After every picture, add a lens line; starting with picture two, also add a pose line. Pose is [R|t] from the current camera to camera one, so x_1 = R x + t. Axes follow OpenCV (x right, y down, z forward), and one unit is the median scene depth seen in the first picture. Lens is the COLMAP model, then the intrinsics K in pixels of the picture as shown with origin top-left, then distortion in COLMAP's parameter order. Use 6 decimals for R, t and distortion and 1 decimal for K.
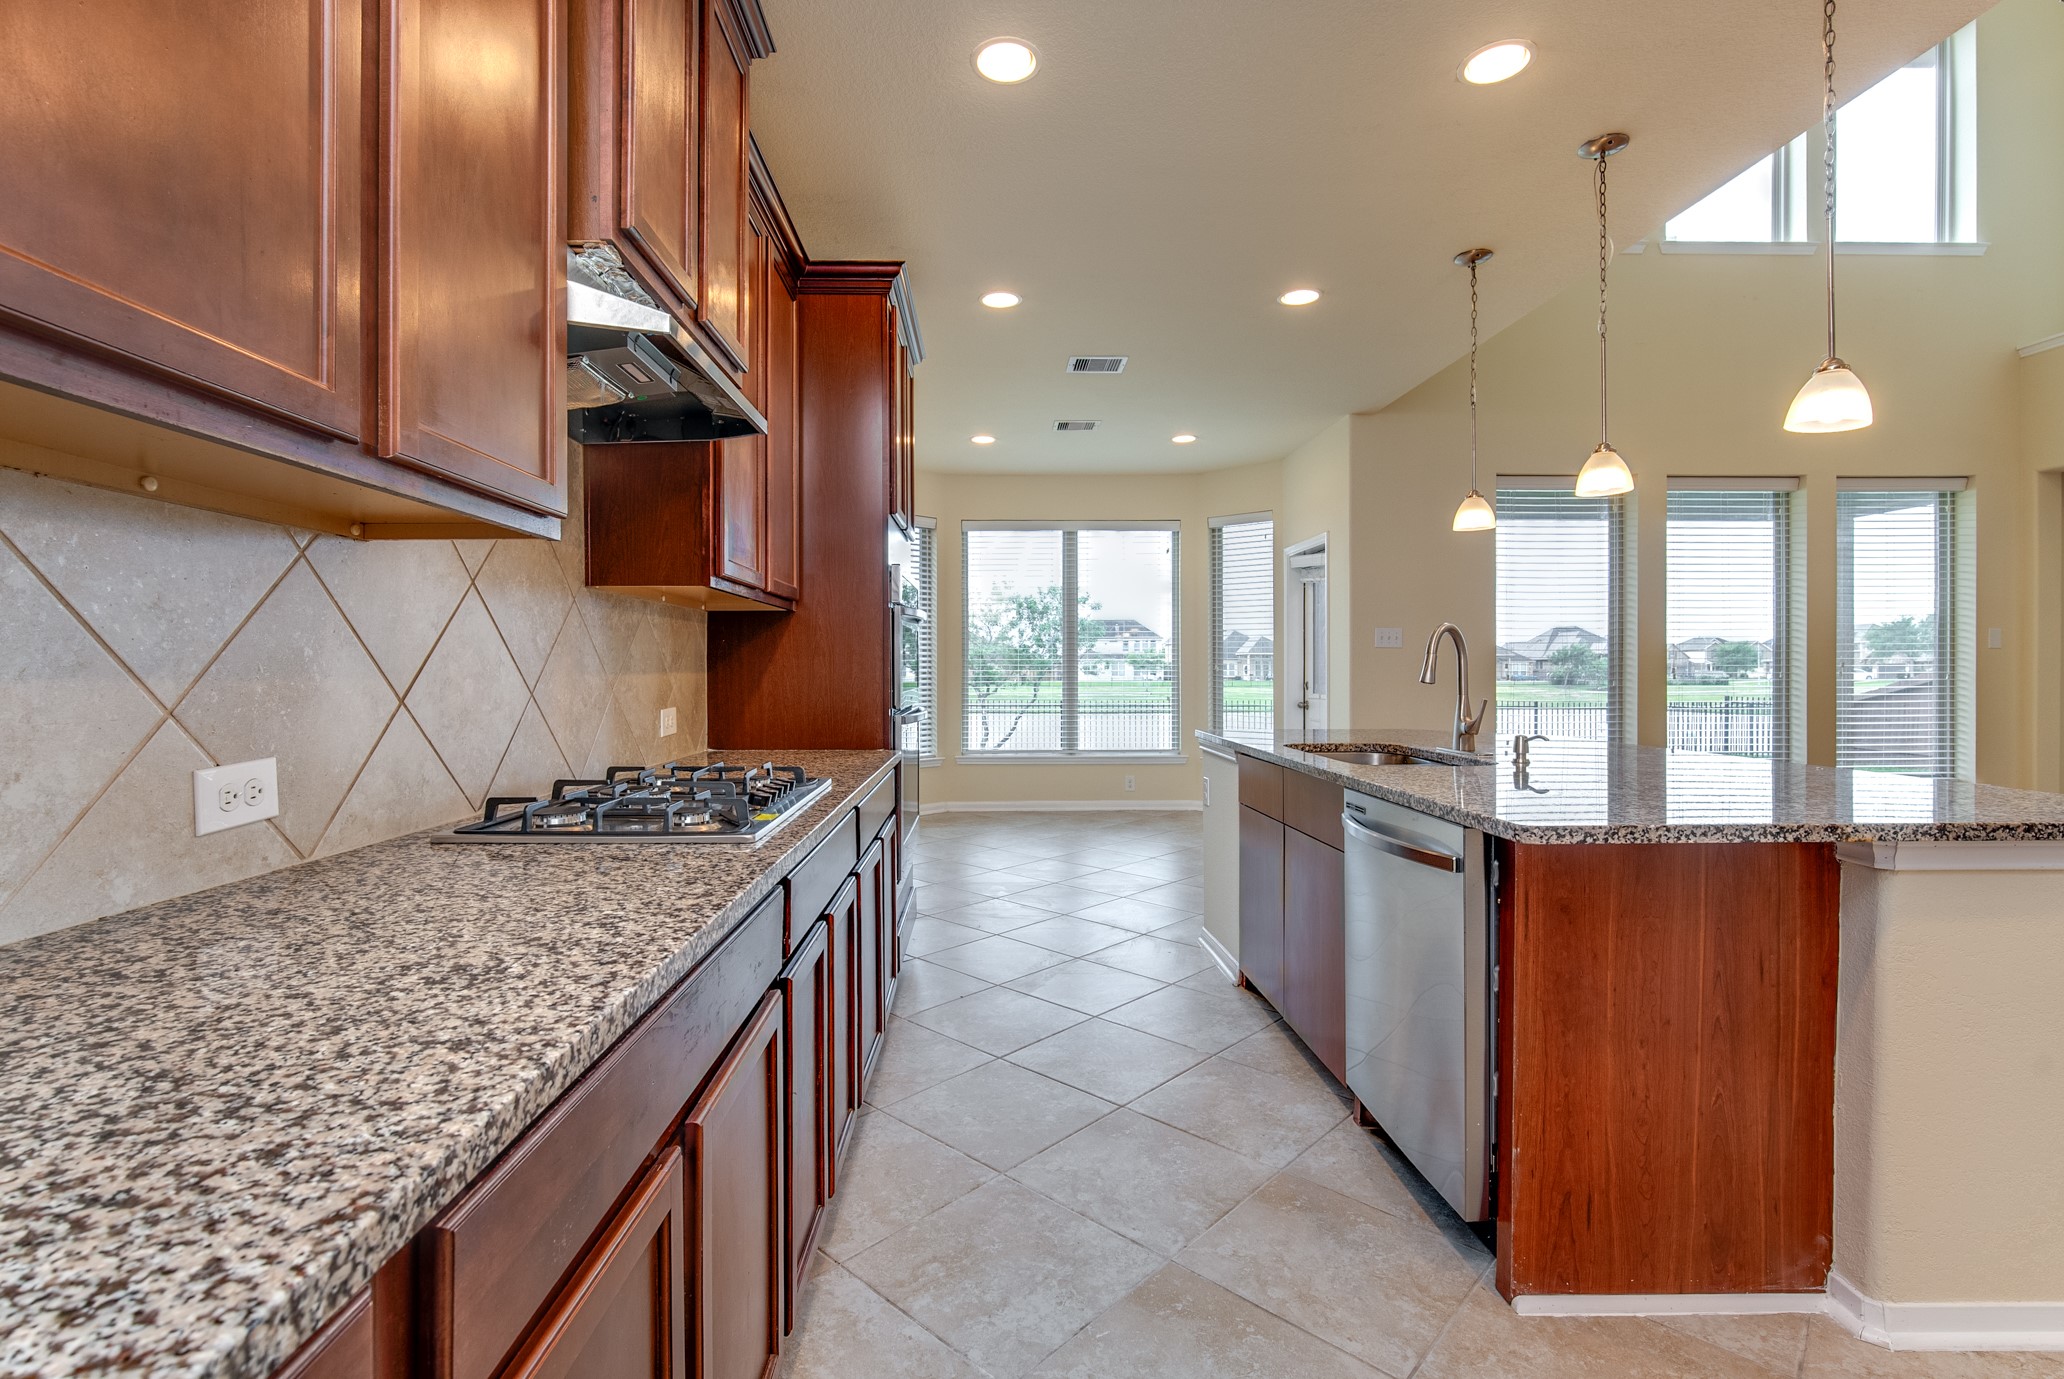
lens RADIAL K [[929.0, 0, 1003.1], [0, 929.0, 680.8], [0, 0, 1]] dist [-0.004032, 0.000016]
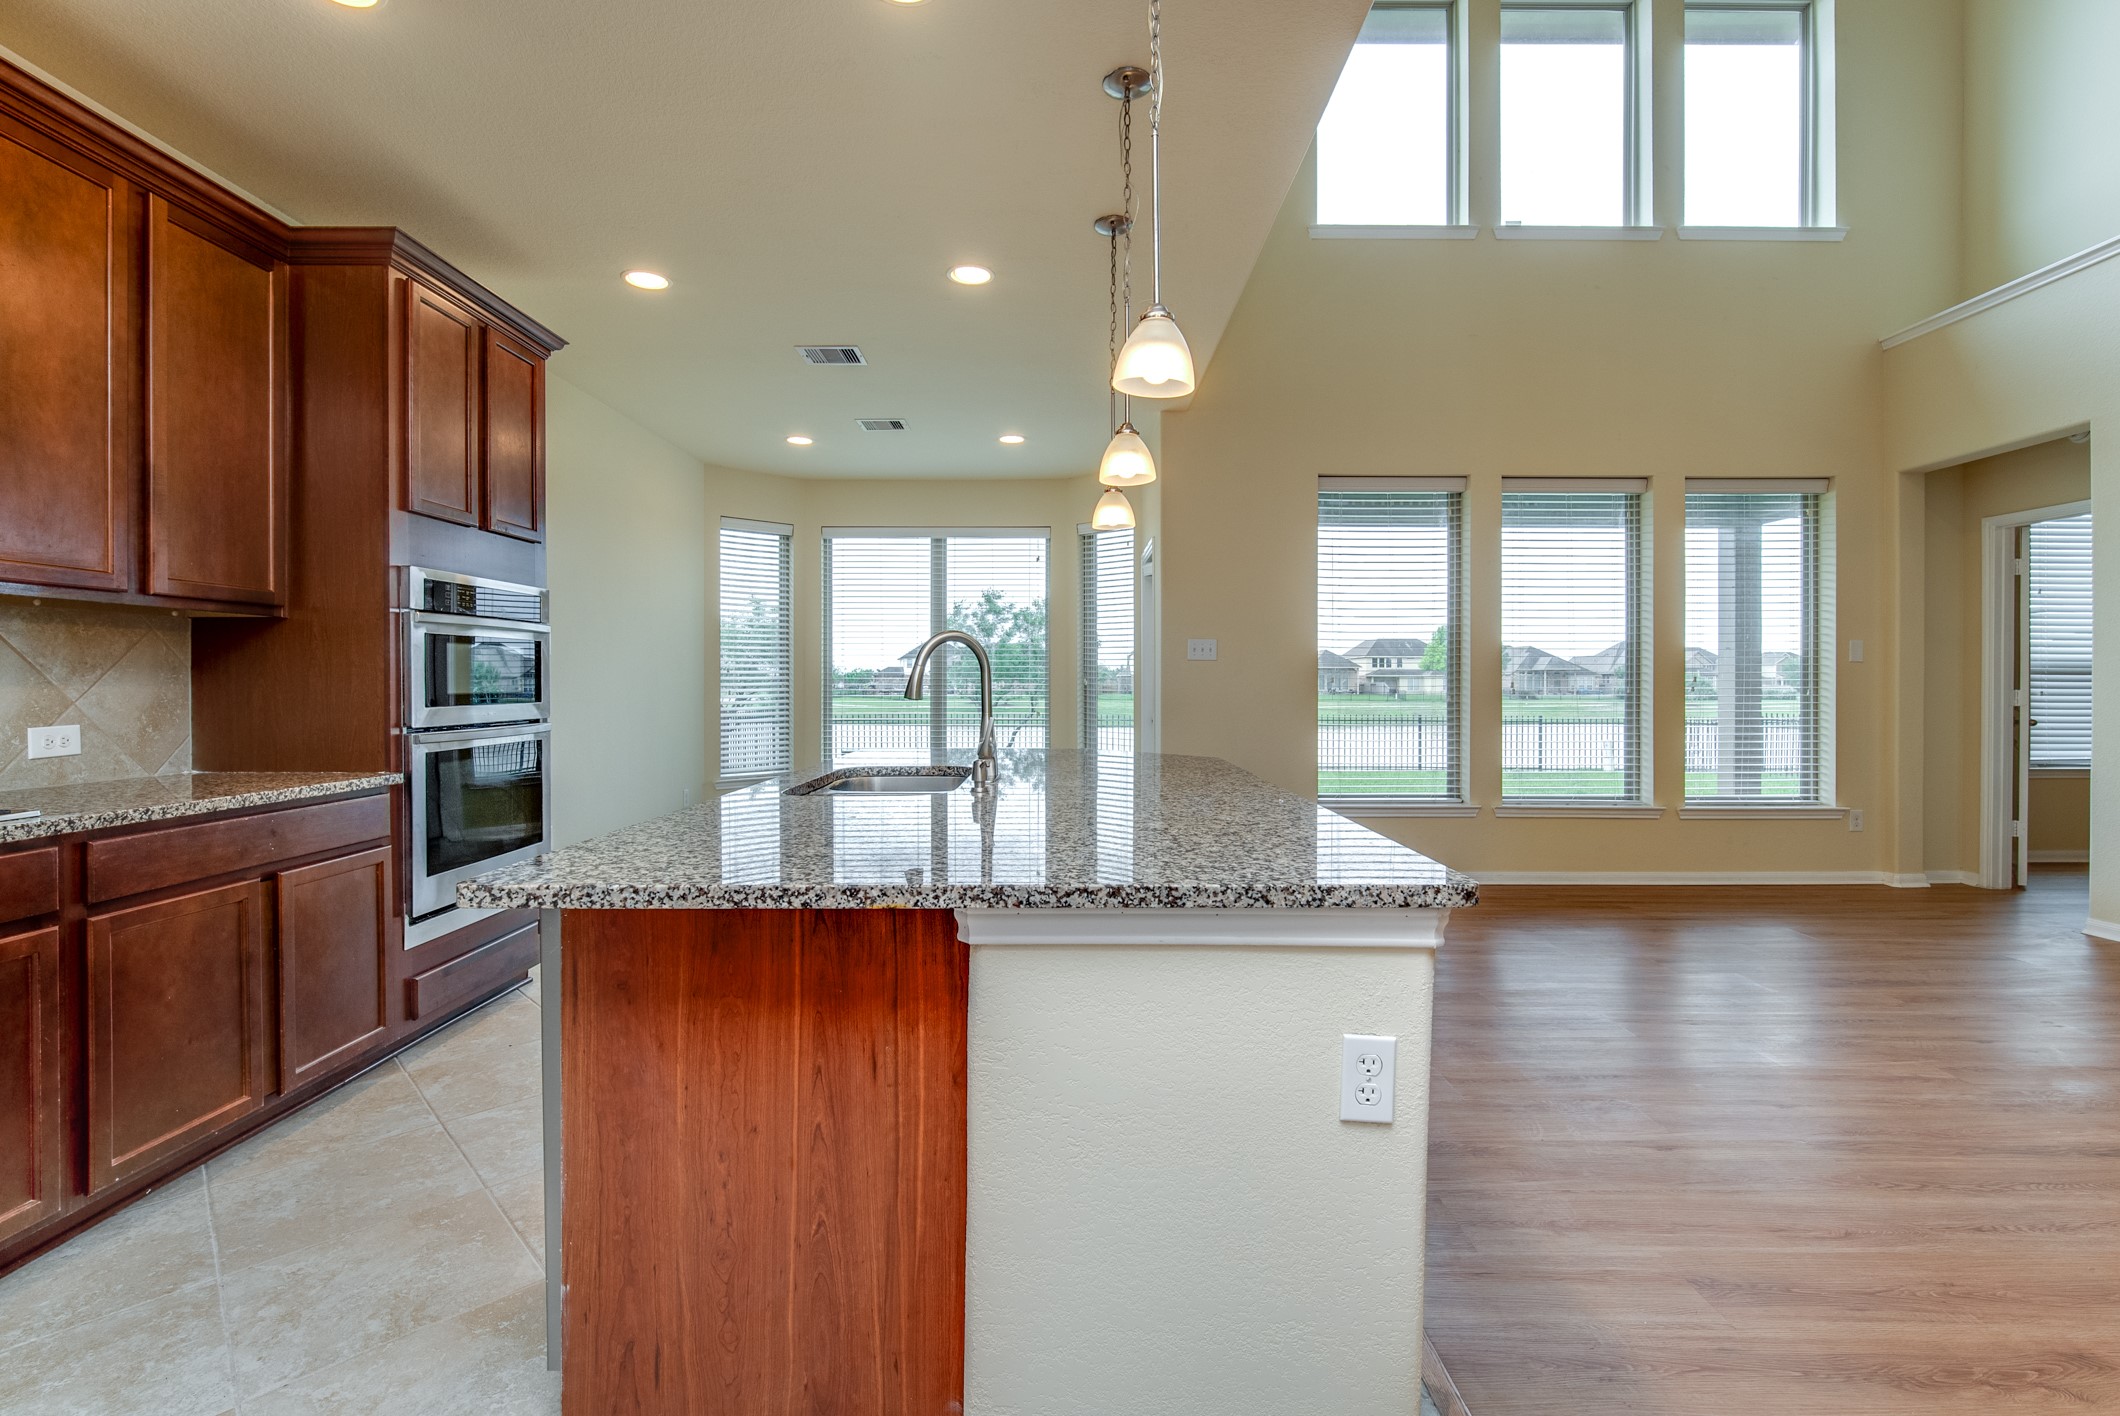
lens RADIAL K [[929.6, 0, 1068.5], [0, 929.6, 691.1], [0, 0, 1]] dist [-0.008172, 0.001105]
pose [[0.999923, 0.001921, -0.012283, 0.993063], [-0.001961, 0.999993, -0.003226, -0.004339], [0.012276, 0.003250, 0.999919, 0.209304]]
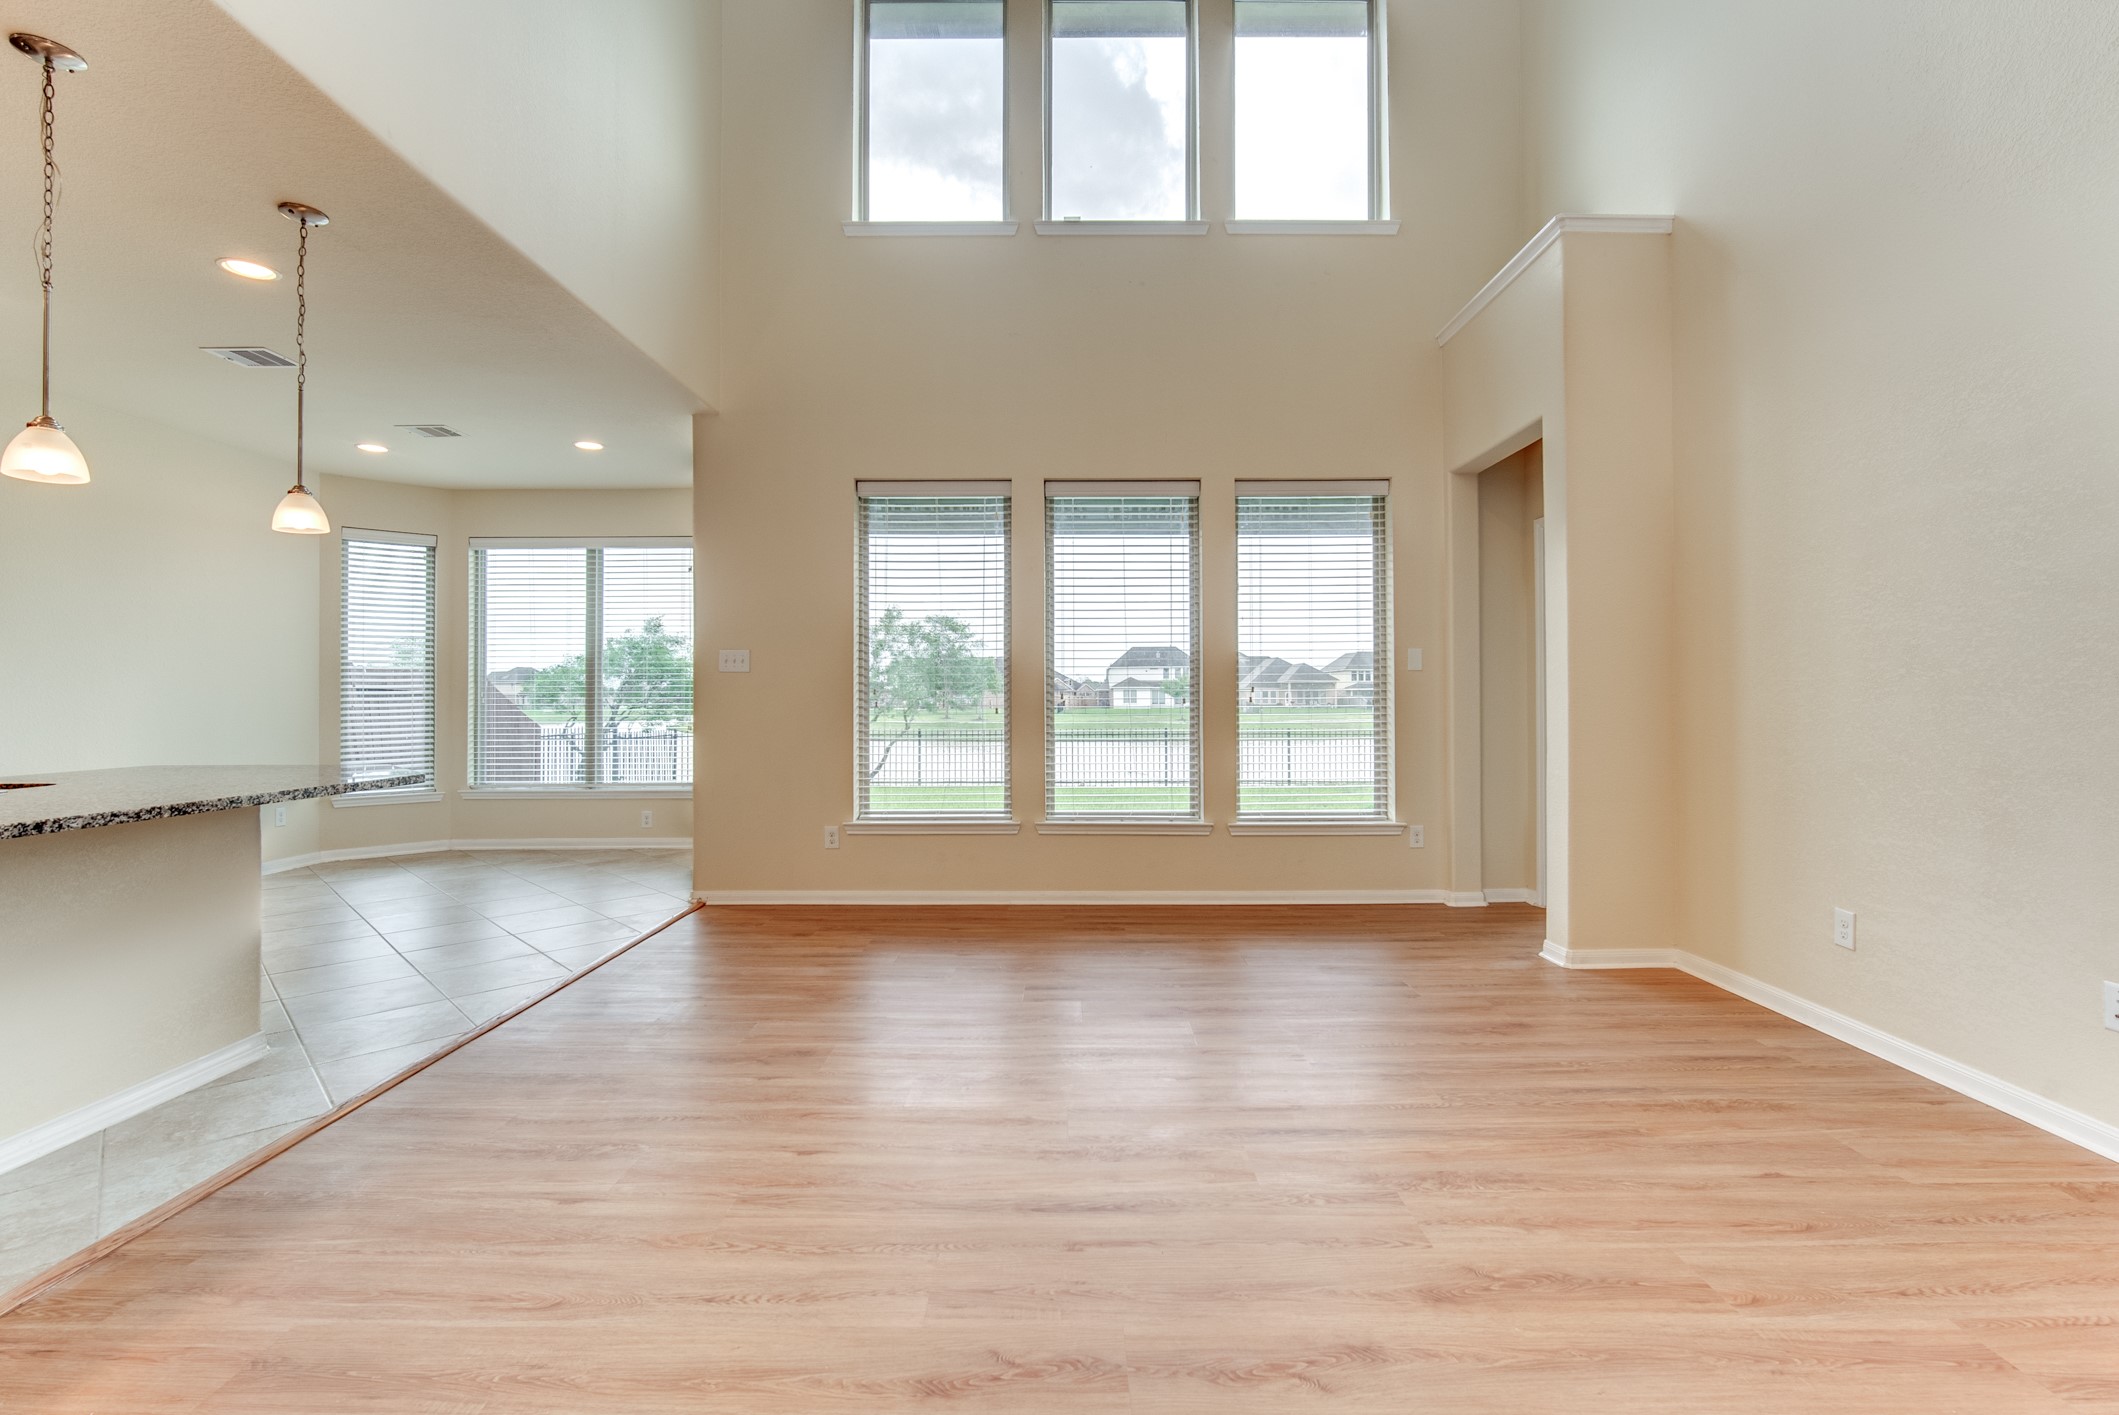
lens RADIAL K [[938.5, 0, 1061.7], [0, 938.5, 693.1], [0, 0, 1]] dist [-0.003891, -0.000228]
pose [[0.999920, -0.003115, -0.012291, 2.510351], [0.002906, 0.999852, -0.016974, 0.003048], [0.012342, 0.016937, 0.999780, 0.321610]]
